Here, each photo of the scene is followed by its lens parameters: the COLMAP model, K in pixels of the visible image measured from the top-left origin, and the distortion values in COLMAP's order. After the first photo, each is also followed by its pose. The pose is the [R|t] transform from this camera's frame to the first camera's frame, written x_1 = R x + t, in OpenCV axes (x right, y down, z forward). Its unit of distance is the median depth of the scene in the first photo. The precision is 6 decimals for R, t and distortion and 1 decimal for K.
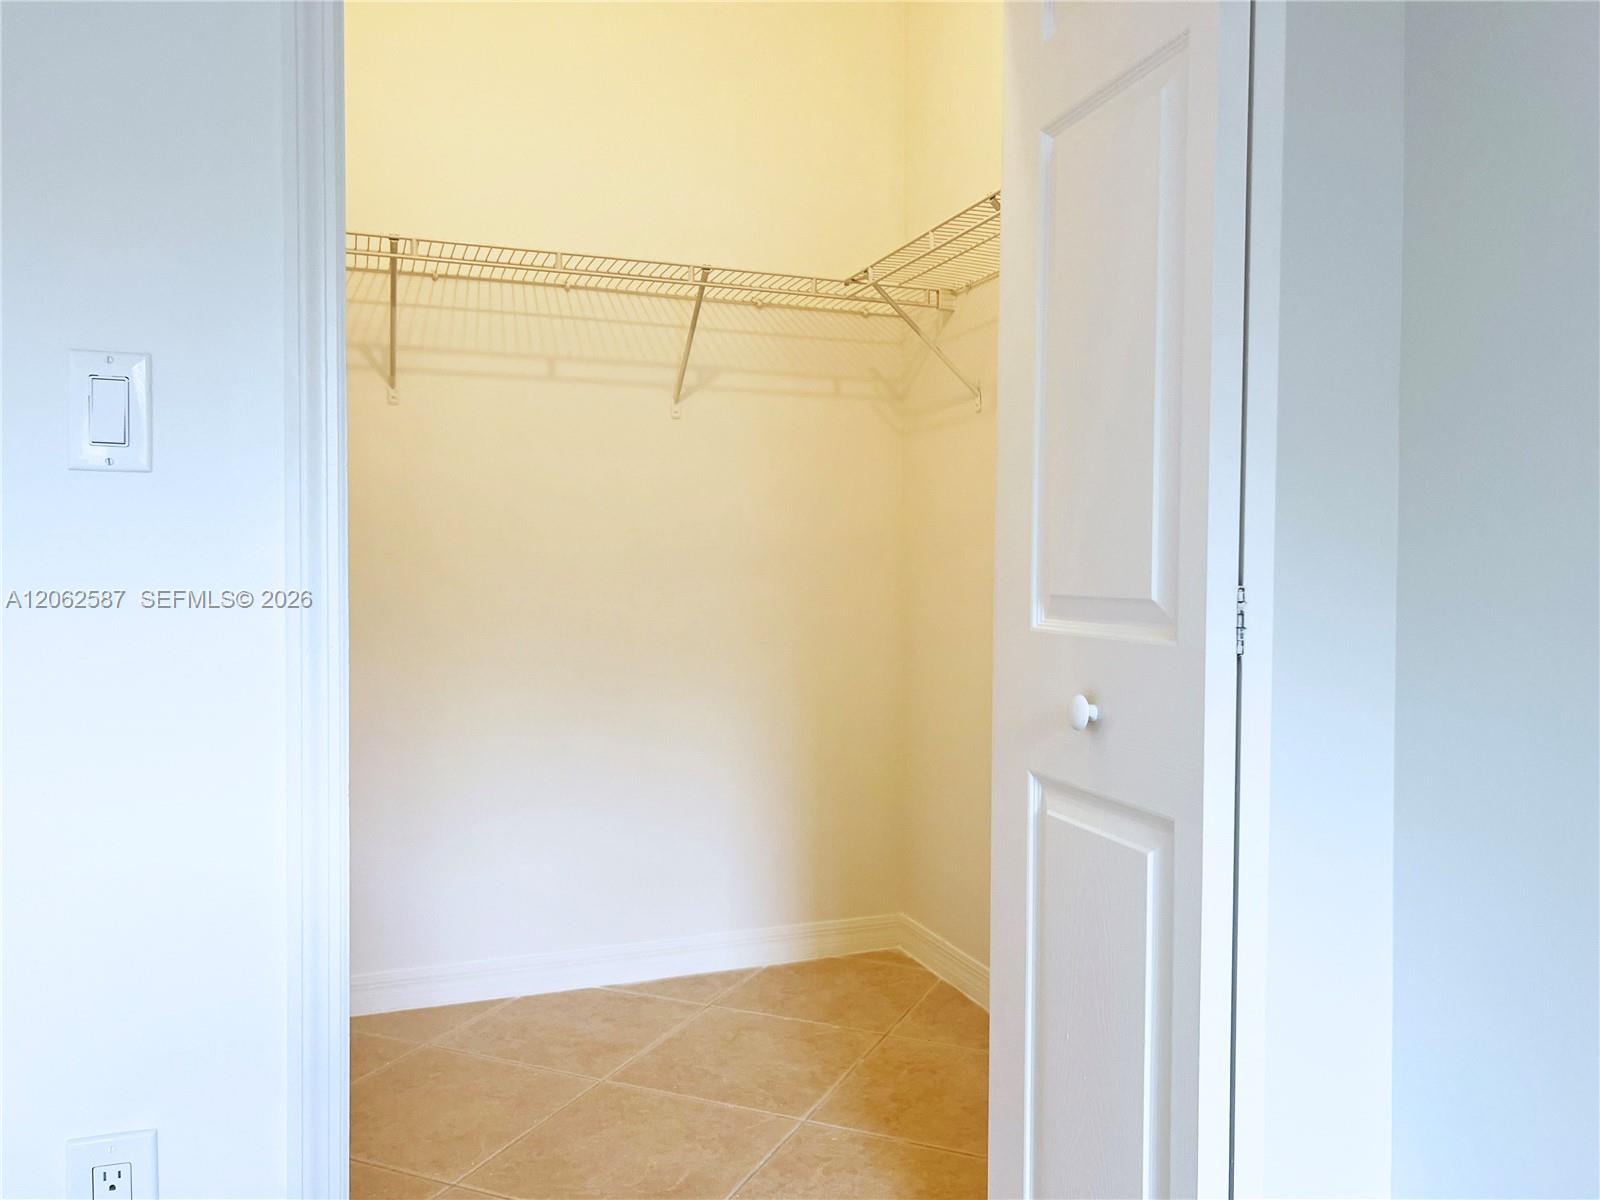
lens RADIAL K [[1194.1, 0, 816.8], [0, 1194.1, 601.5], [0, 0, 1]] dist [0.036324, -0.053064]
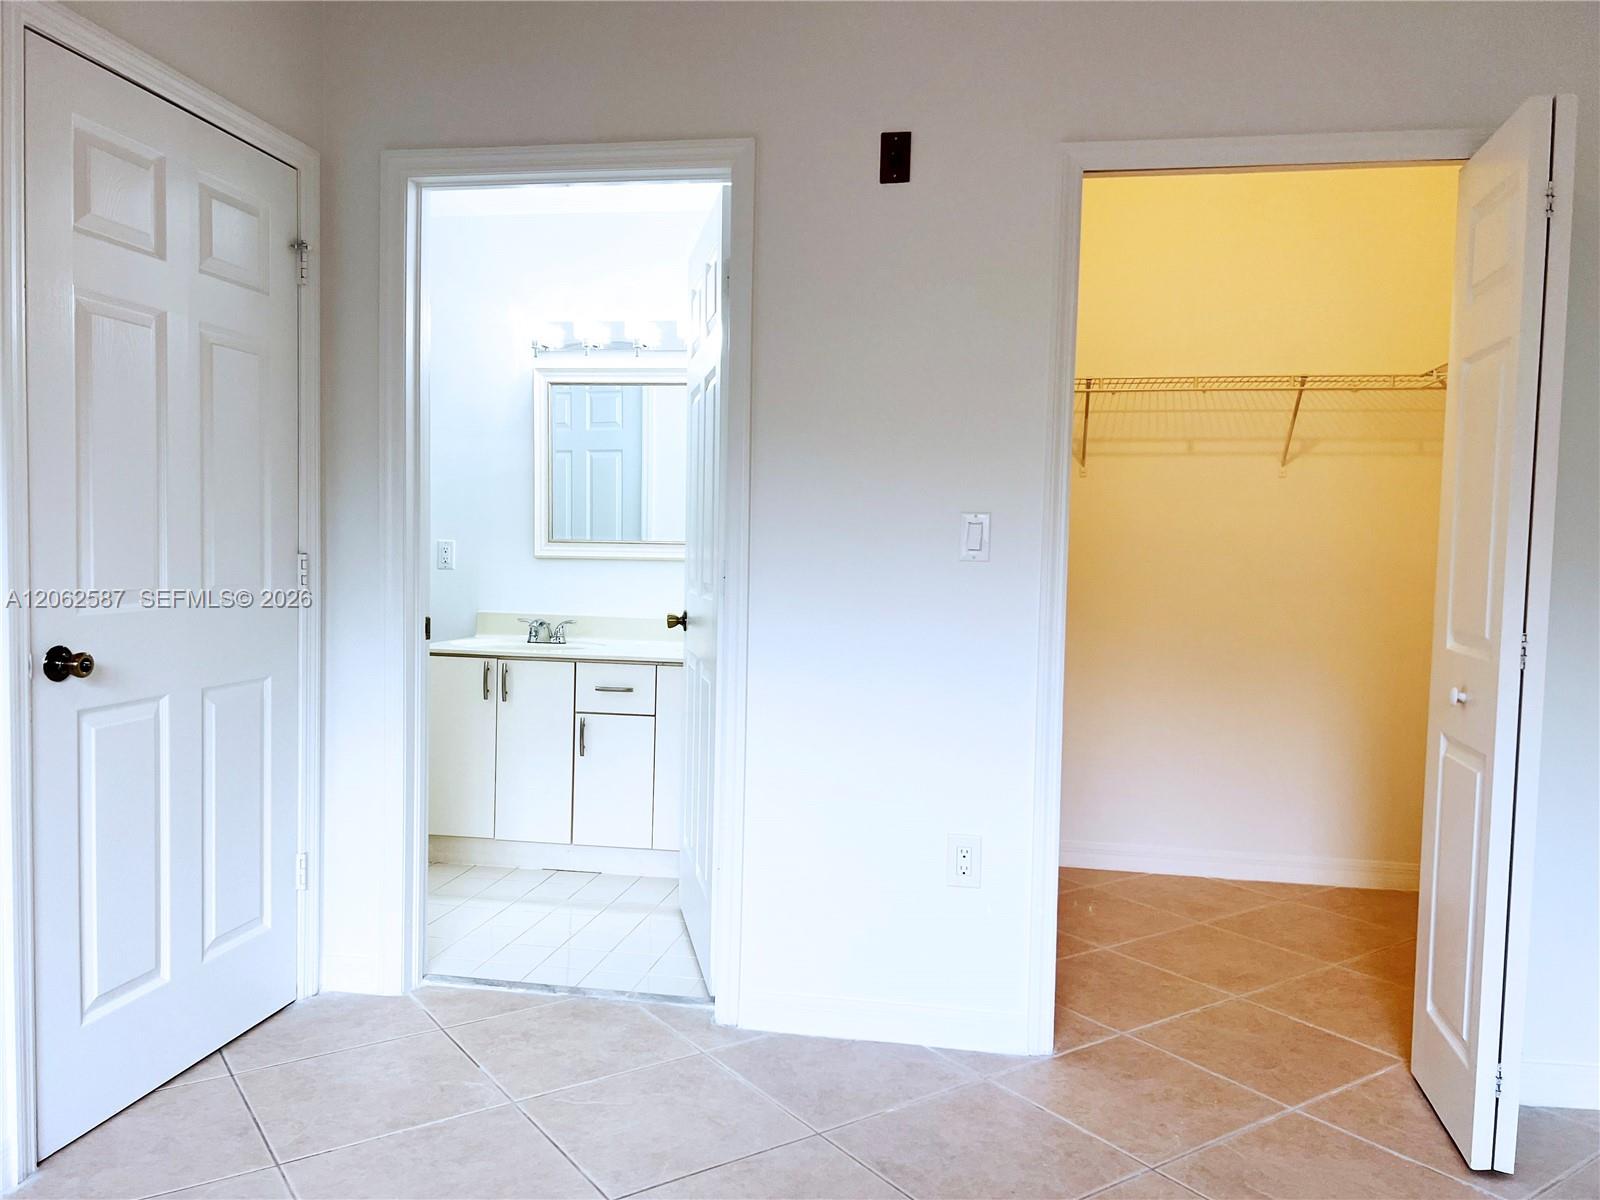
lens RADIAL K [[1194.1, 0, 808.9], [0, 1194.1, 604.3], [0, 0, 1]] dist [0.036324, -0.053064]
pose [[0.851000, 0.040070, -0.523634, 0.161976], [-0.029585, 0.999159, 0.028378, -0.033271], [0.524331, -0.008658, 0.851470, -0.505969]]
